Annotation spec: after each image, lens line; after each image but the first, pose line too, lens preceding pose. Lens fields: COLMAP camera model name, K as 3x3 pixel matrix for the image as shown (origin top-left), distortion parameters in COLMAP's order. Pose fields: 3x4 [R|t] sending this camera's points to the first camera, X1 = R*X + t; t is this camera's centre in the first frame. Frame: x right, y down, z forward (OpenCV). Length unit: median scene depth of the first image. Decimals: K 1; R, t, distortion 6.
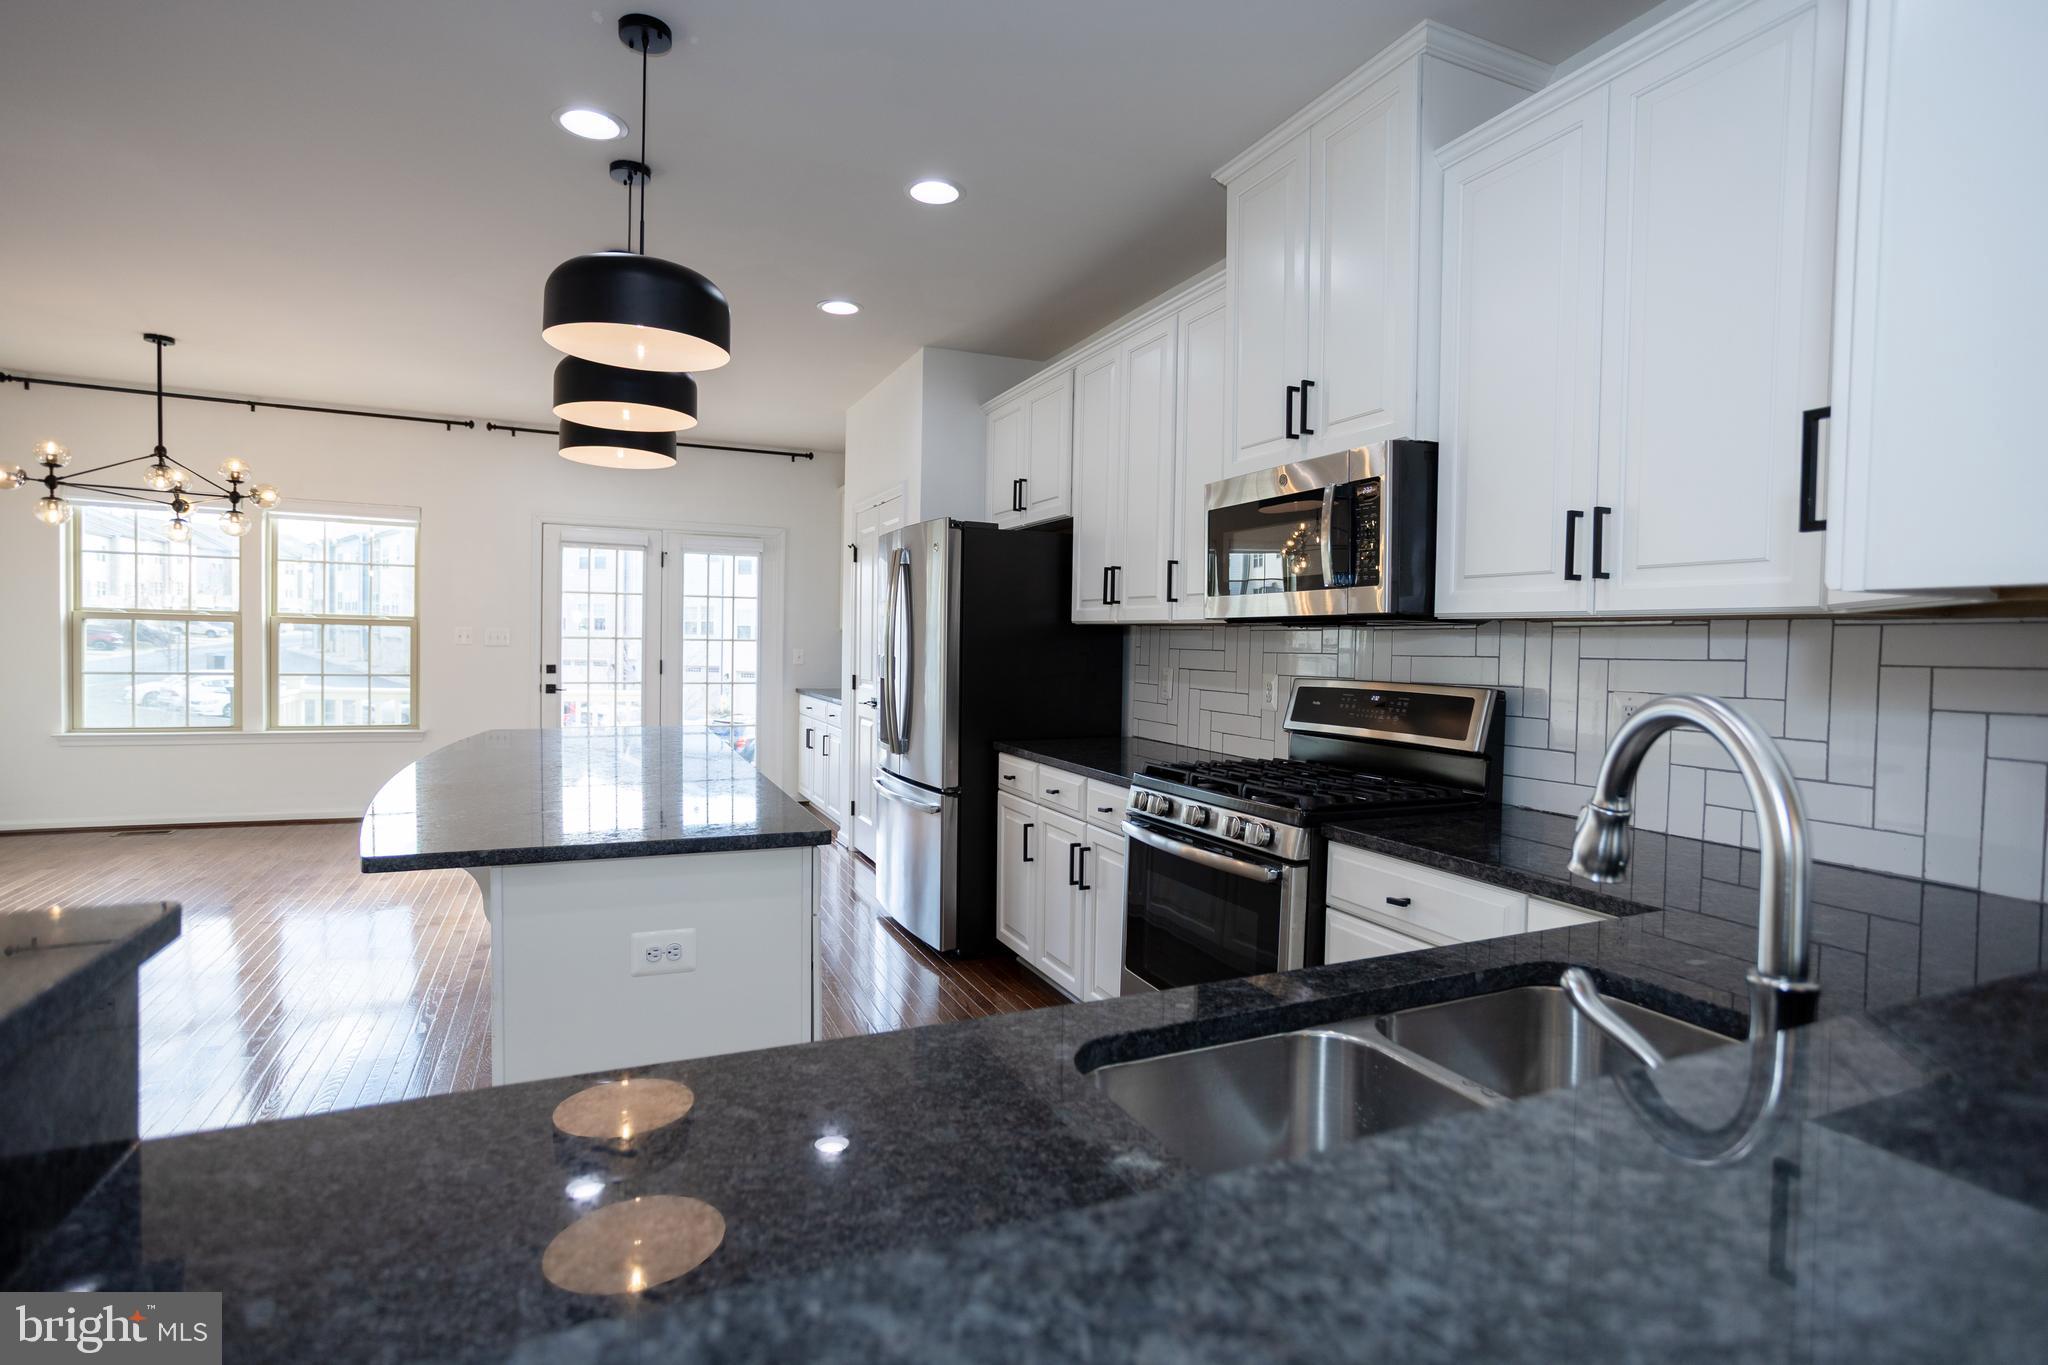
lens RADIAL K [[997.0, 0, 1018.1], [0, 997.0, 676.0], [0, 0, 1]] dist [-0.054969, 0.032186]
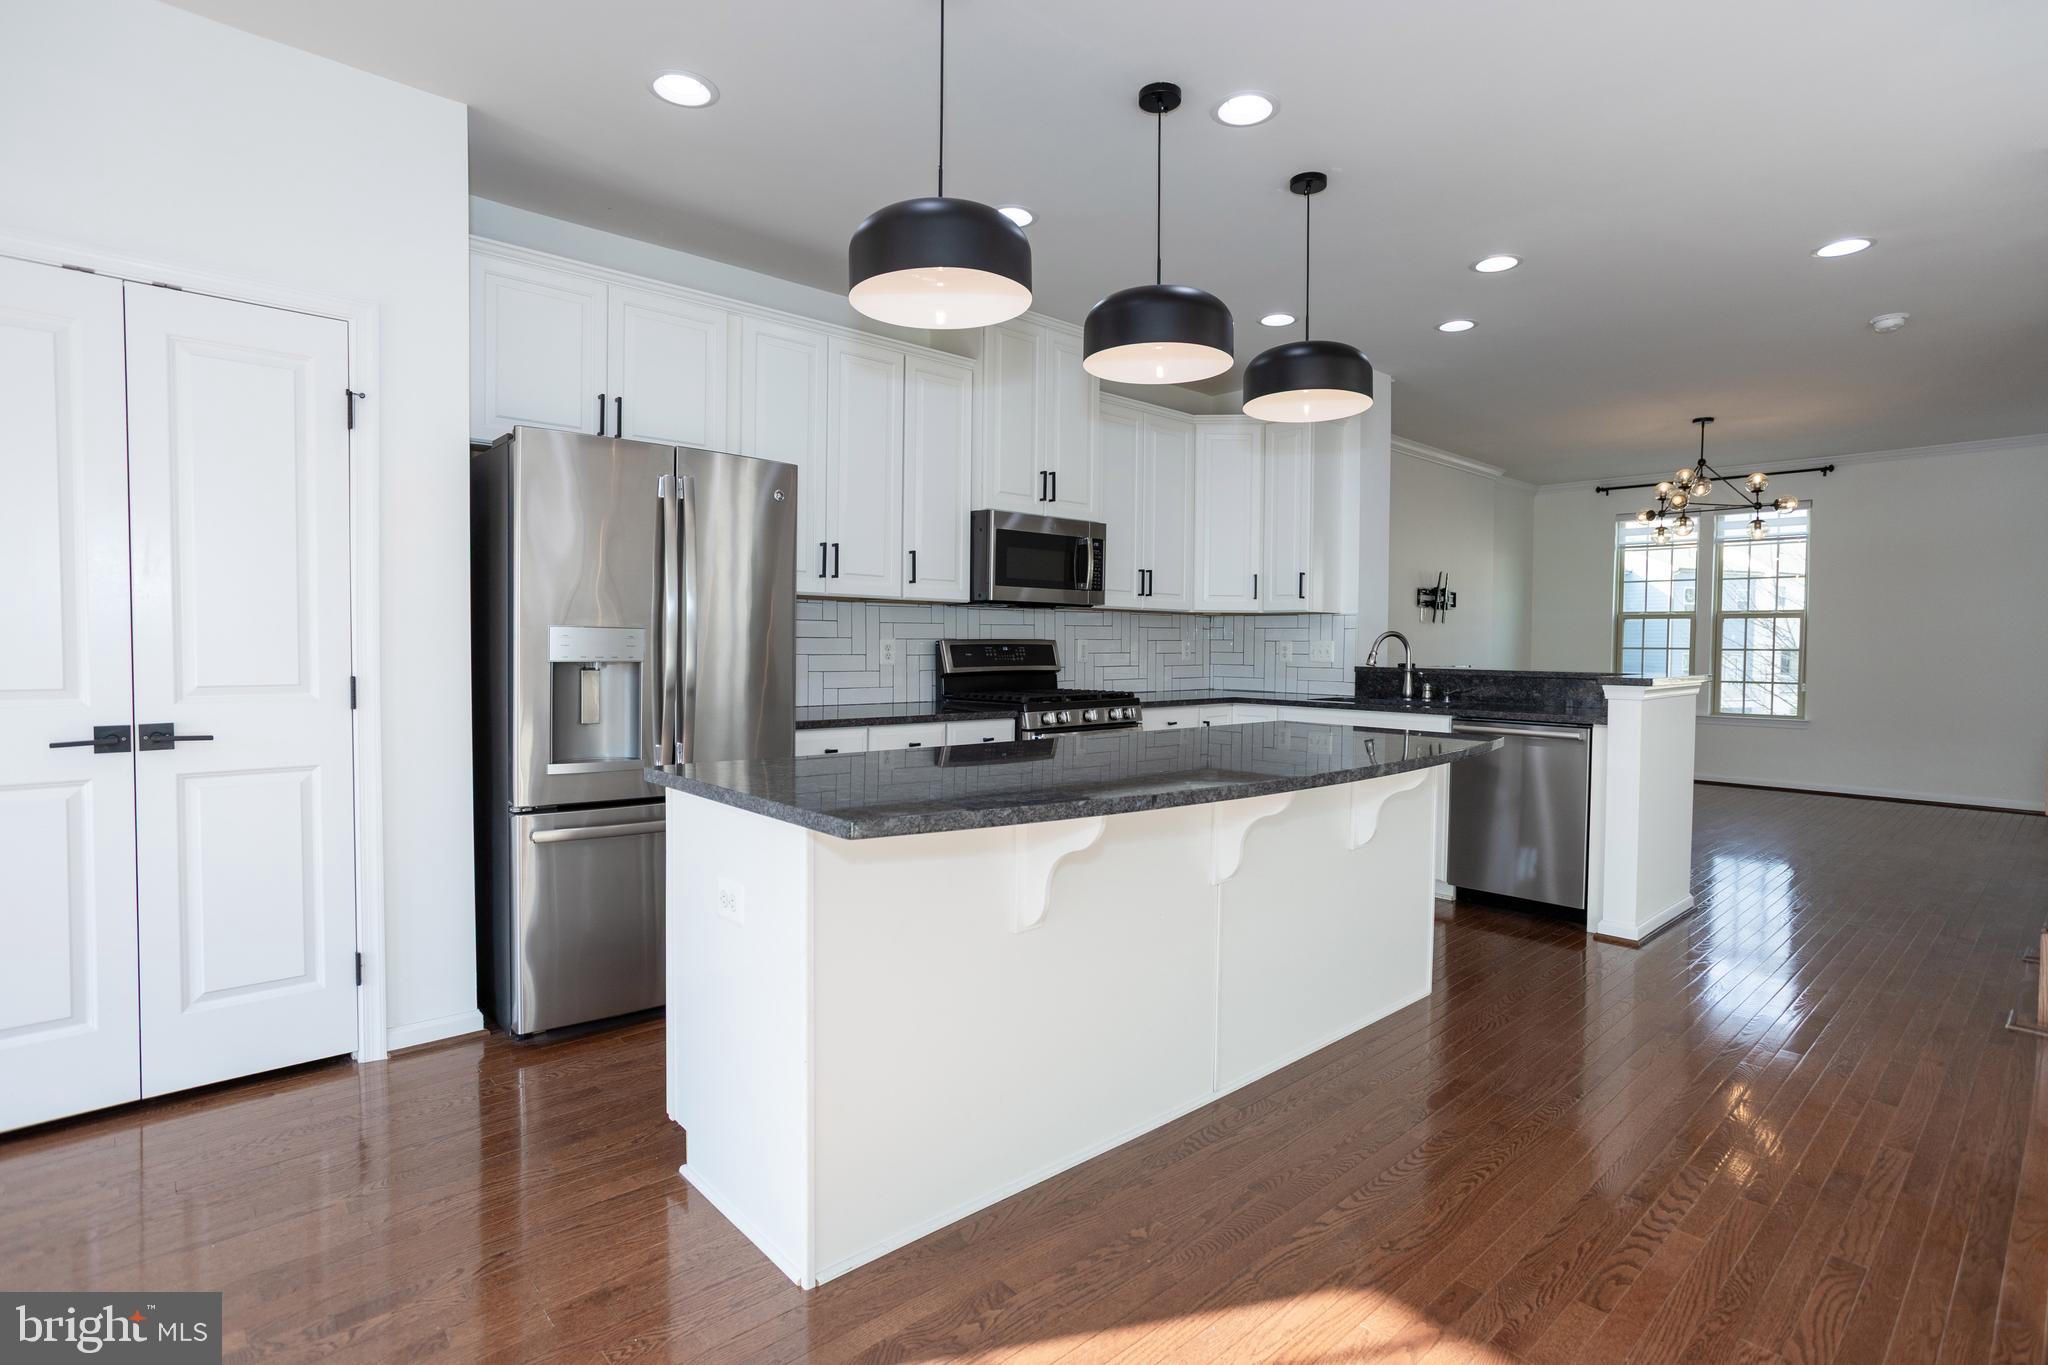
lens RADIAL K [[997.0, 0, 1018.1], [0, 997.0, 676.0], [0, 0, 1]] dist [-0.054969, 0.032186]
pose [[-0.315186, -0.049516, 0.947737, -0.820708], [0.020783, 0.998038, 0.059056, -0.020603], [-0.948802, 0.038310, -0.313539, 0.943110]]
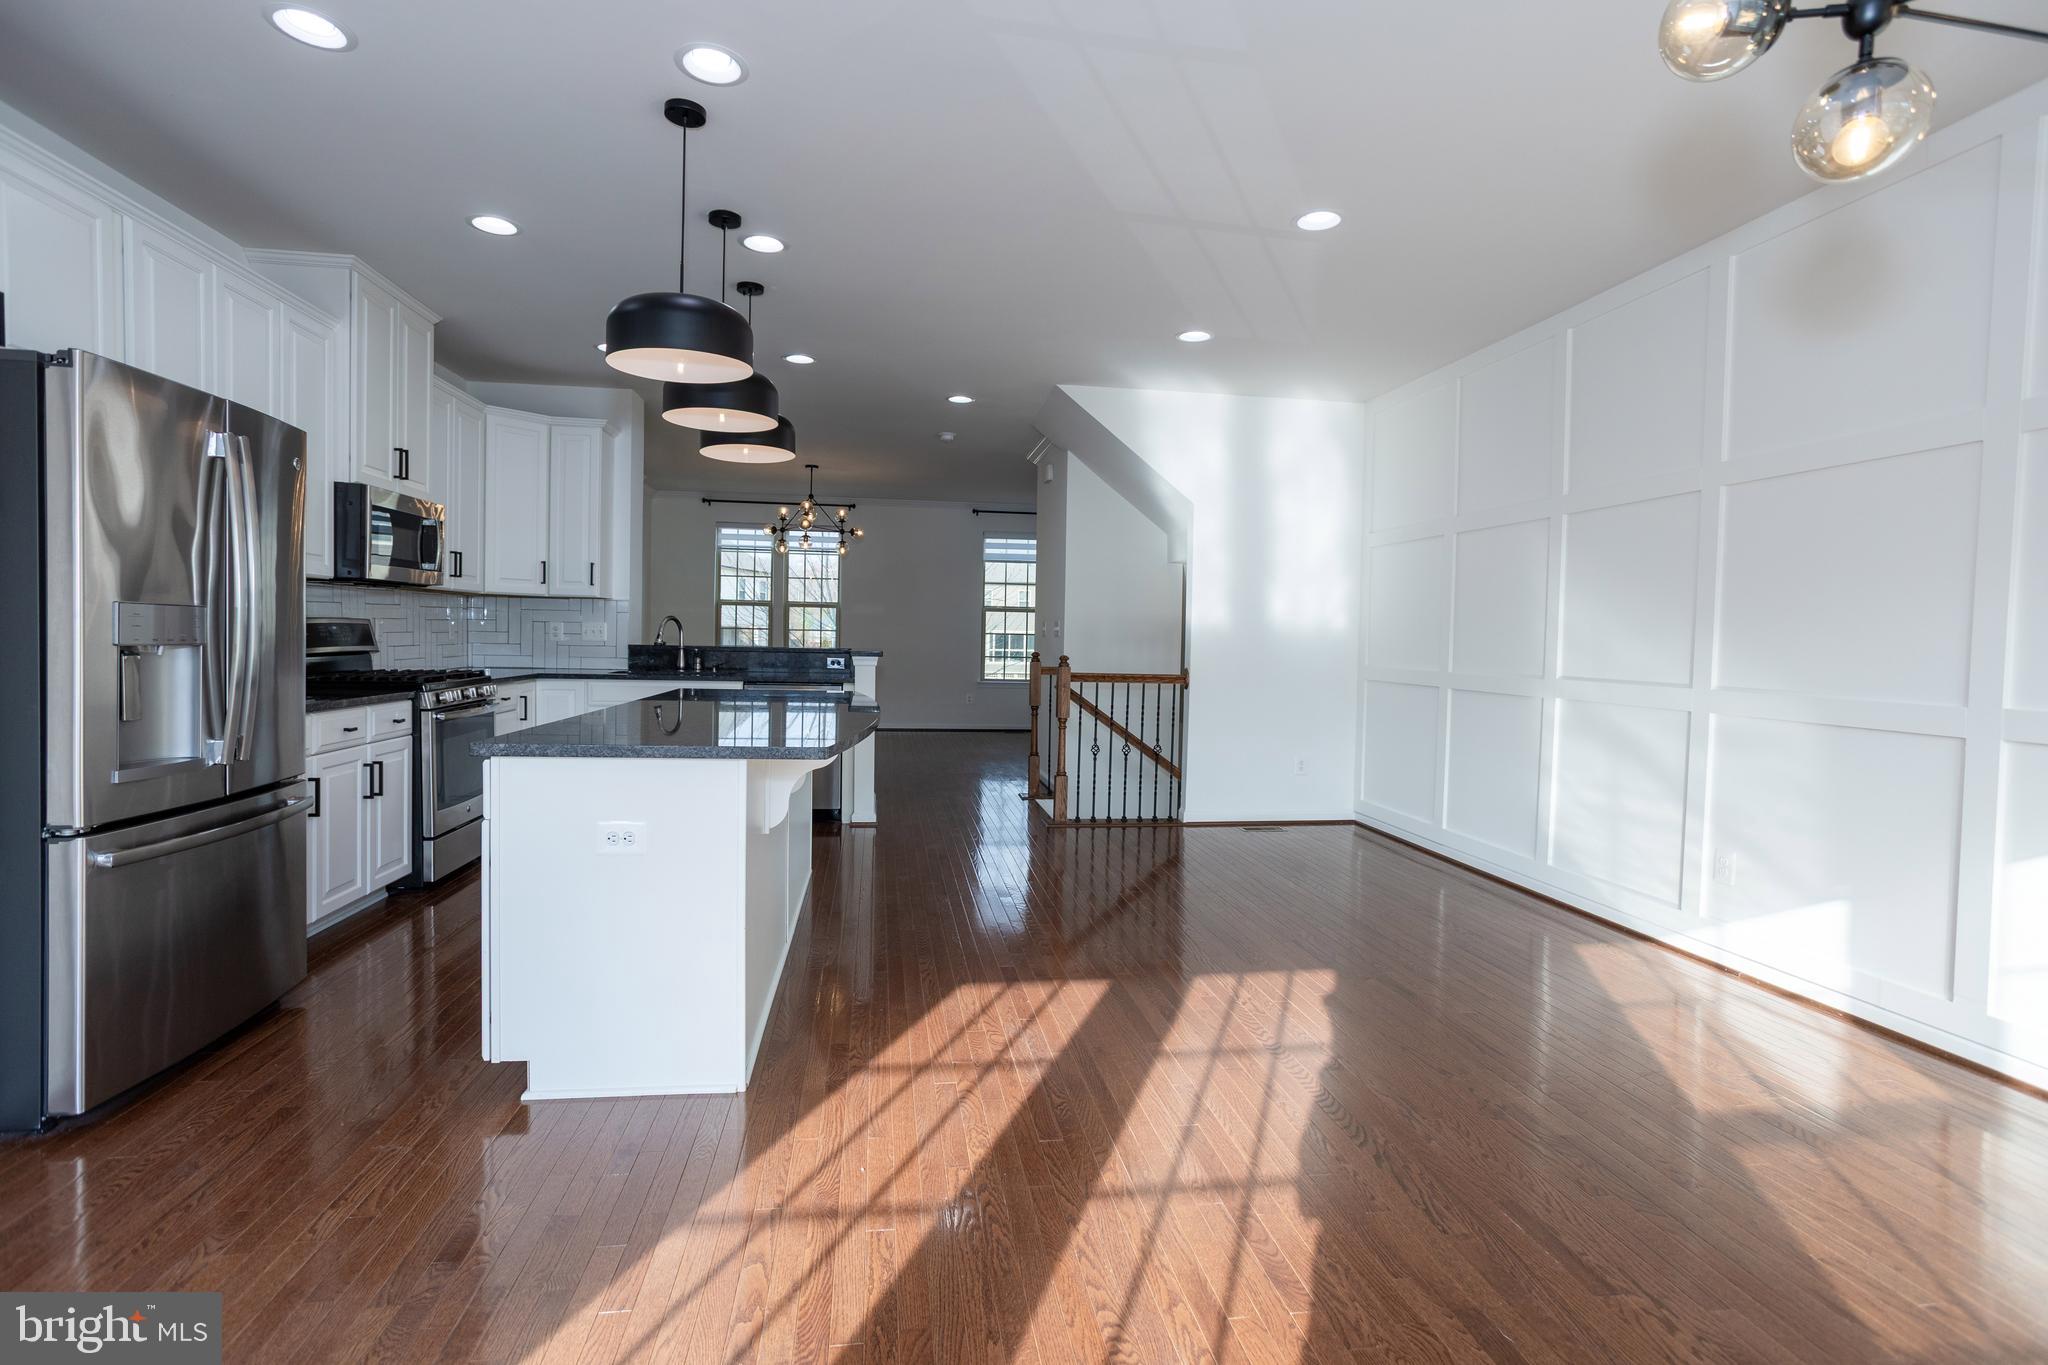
lens RADIAL K [[997.0, 0, 1018.1], [0, 997.0, 676.0], [0, 0, 1]] dist [-0.054969, 0.032186]
pose [[-0.964944, -0.046734, 0.258263, -0.717274], [-0.026624, 0.996373, 0.080826, -0.037000], [-0.261104, 0.071116, -0.962688, 1.390921]]
